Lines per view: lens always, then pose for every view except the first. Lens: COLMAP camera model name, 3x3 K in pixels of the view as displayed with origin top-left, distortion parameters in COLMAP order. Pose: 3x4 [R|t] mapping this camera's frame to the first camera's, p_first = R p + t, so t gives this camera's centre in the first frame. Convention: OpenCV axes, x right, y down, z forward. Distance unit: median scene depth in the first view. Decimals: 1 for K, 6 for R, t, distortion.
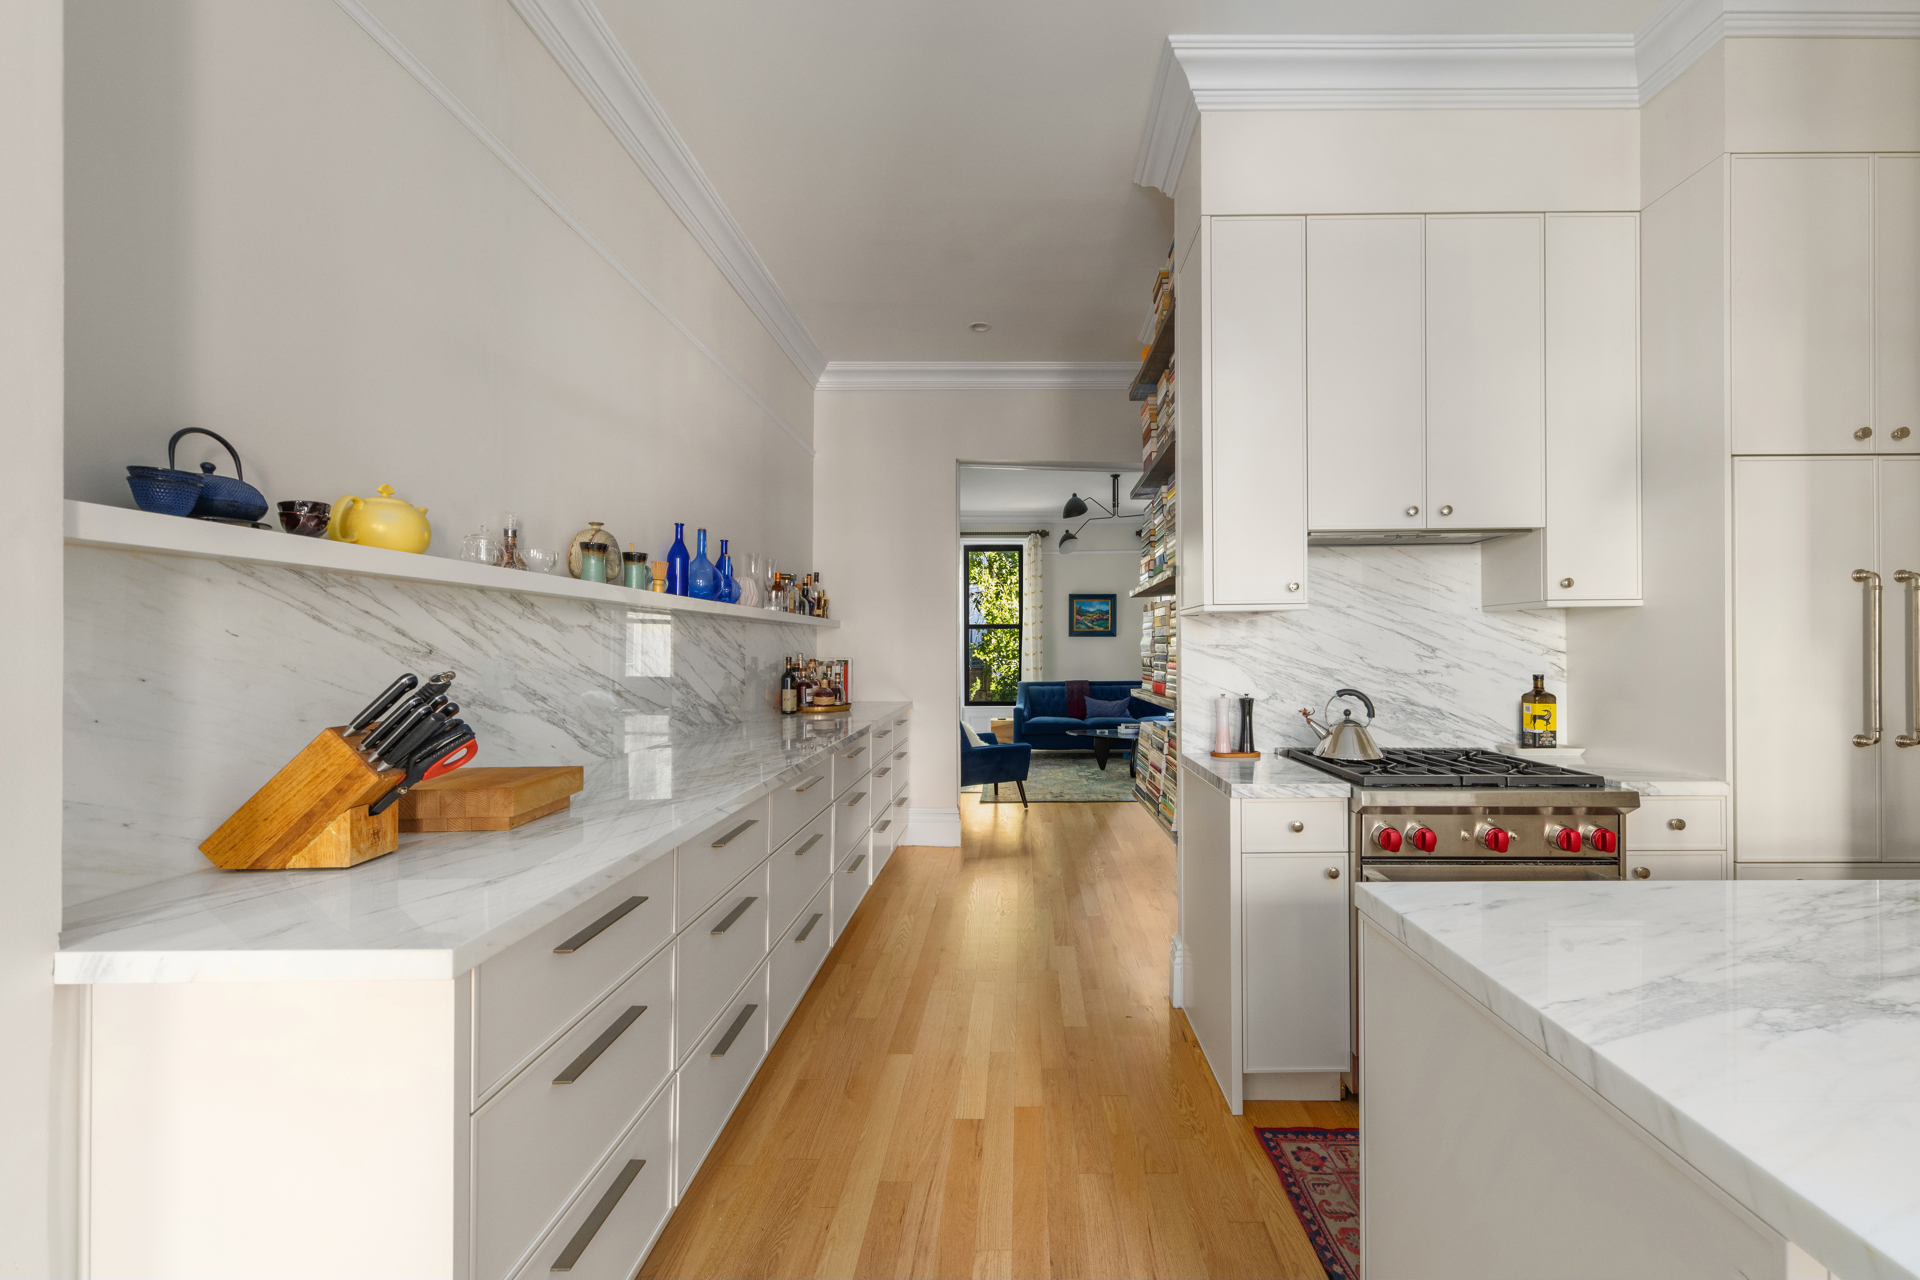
lens RADIAL K [[766.2, 0, 960.0], [0, 766.2, 640.0], [0, 0, 1]] dist [-0.016343, 0.000014]
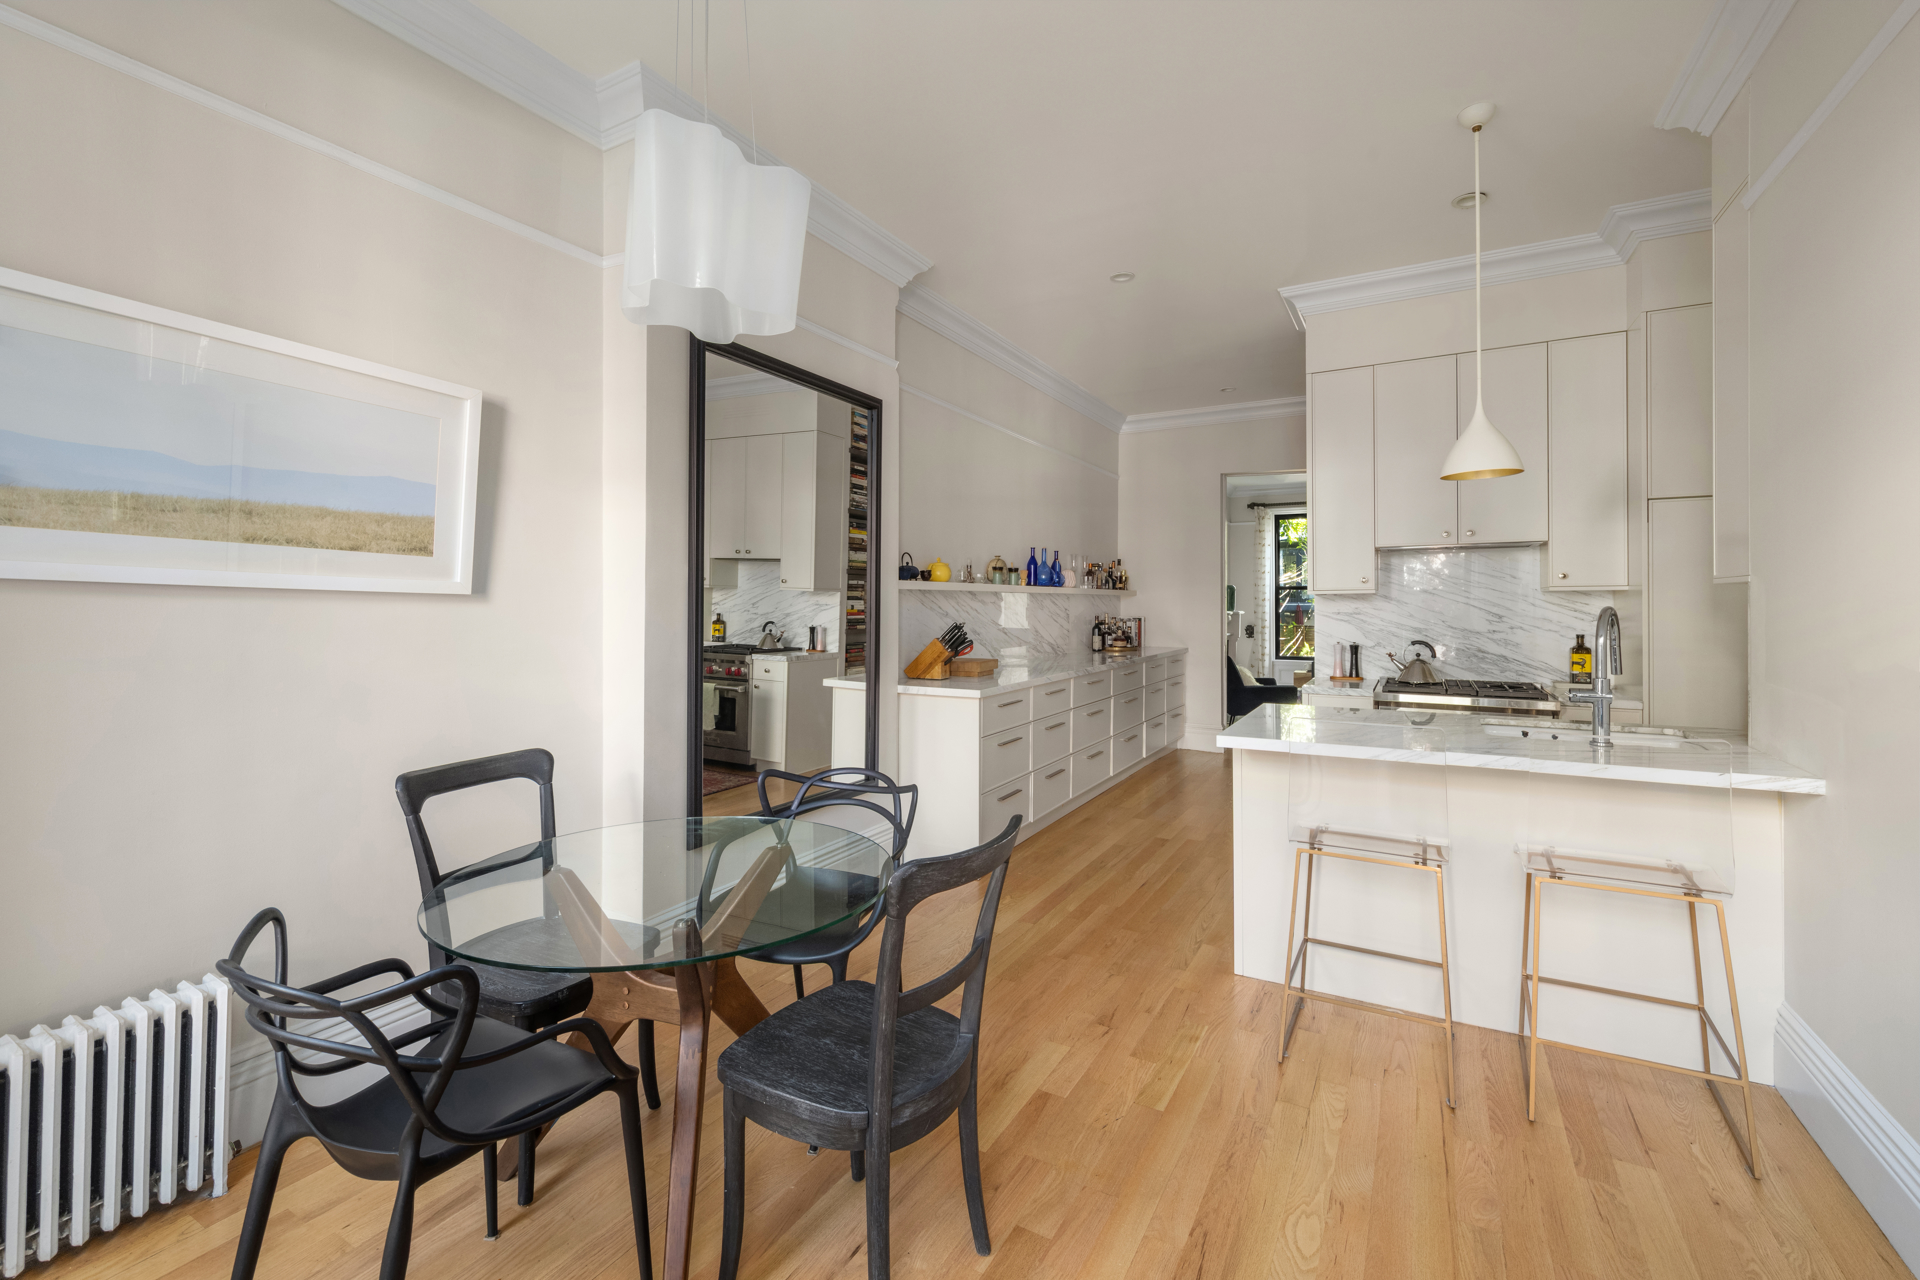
lens RADIAL K [[824.9, 0, 958.1], [0, 824.9, 588.8], [0, 0, 1]] dist [0.000105, 0.000016]
pose [[0.904309, -0.003079, -0.426866, 0.345653], [0.000807, 0.999985, -0.005501, -0.035081], [0.426877, 0.004630, 0.904298, -0.949268]]
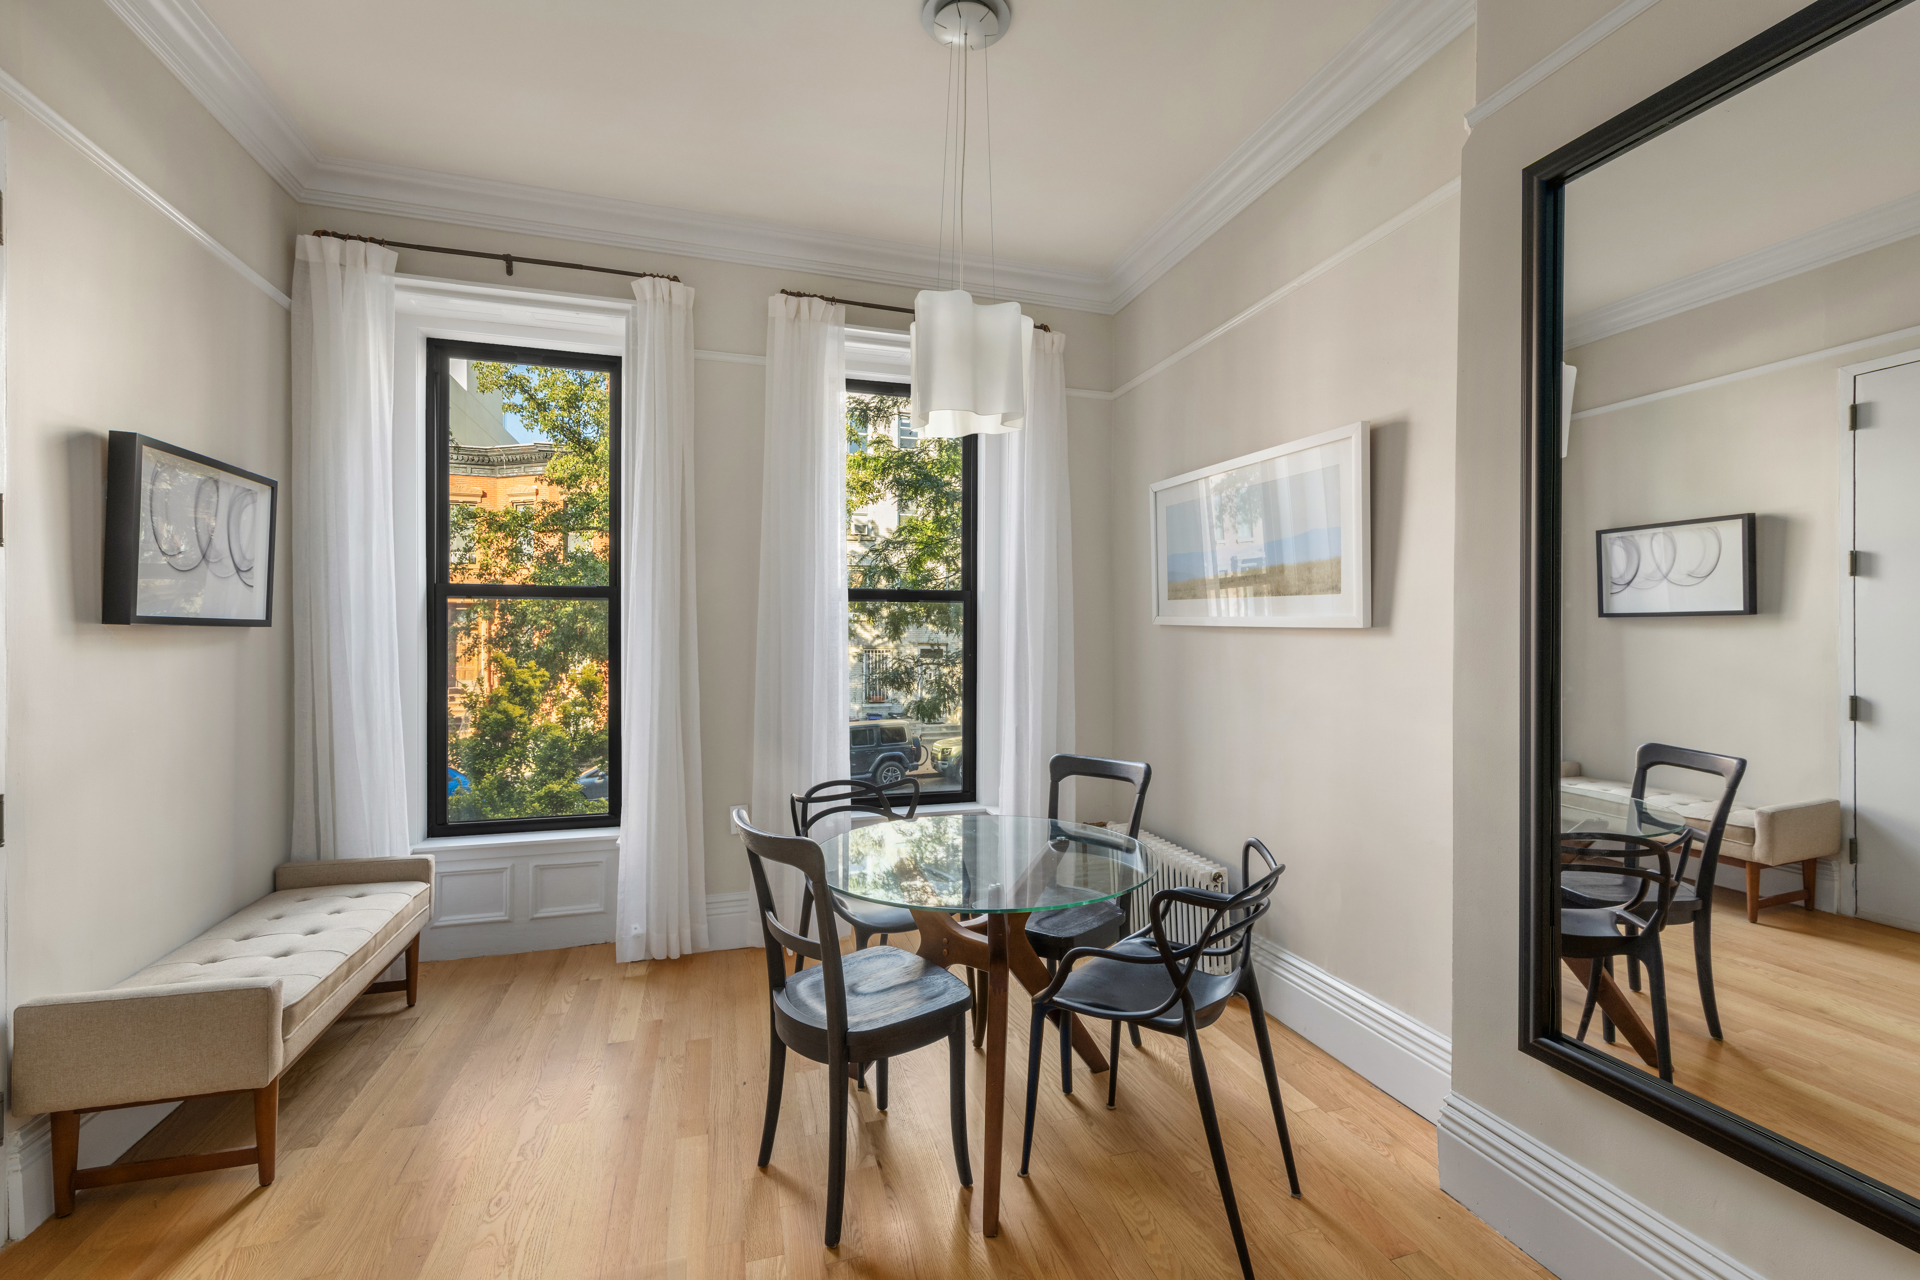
lens RADIAL K [[833.3, 0, 960.0], [0, 833.3, 640.0], [0, 0, 1]] dist [0.000035, -0.000007]
pose [[-0.932902, 0.001440, -0.360128, -0.269294], [0.001768, 0.999998, -0.000583, 0.025905], [0.360126, -0.001181, -0.932903, 5.045847]]
